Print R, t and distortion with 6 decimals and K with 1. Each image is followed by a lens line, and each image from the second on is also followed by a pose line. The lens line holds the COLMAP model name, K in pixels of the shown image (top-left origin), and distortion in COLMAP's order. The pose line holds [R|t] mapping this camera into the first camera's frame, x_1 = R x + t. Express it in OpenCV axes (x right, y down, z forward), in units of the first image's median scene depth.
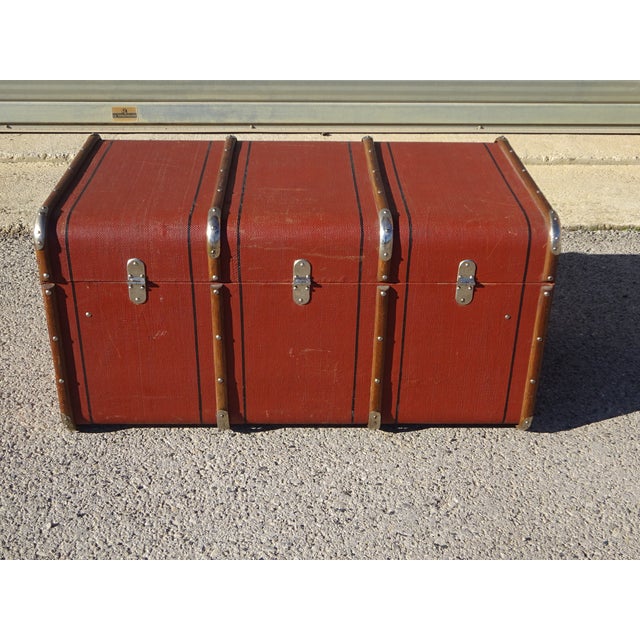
lens RADIAL K [[866.7, 0, 320.0], [0, 866.7, 320.0], [0, 0, 1]] dist [0.002656, 0.009576]
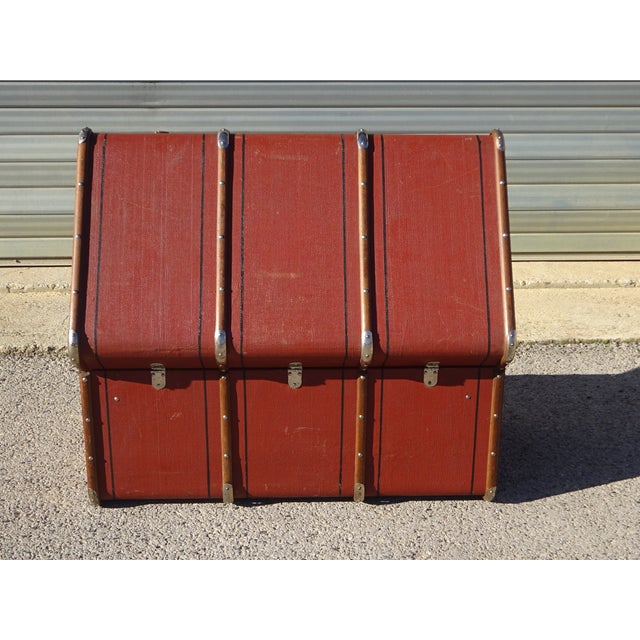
lens RADIAL K [[982.3, 0, 320.0], [0, 982.3, 320.0], [0, 0, 1]] dist [-0.002451, -0.024237]
pose [[0.999886, -0.013749, 0.006168, 0.005905], [0.014608, 0.984861, -0.172732, 0.119550], [-0.003699, 0.172802, 0.984950, -0.338861]]
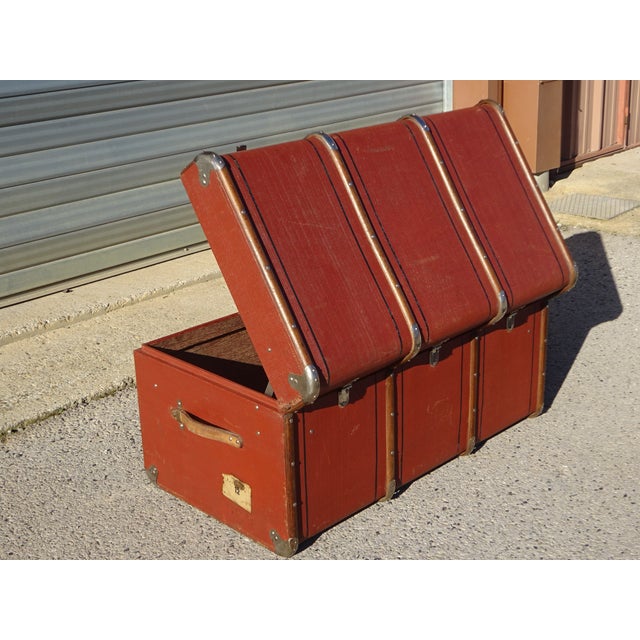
lens RADIAL K [[1010.4, 0, 320.0], [0, 1010.4, 320.0], [0, 0, 1]] dist [0.043095, -0.082034]
pose [[0.718195, -0.267488, 0.642376, -1.011560], [0.371074, 0.928170, -0.028378, -0.093983], [-0.588643, 0.258749, 0.765864, -0.035022]]
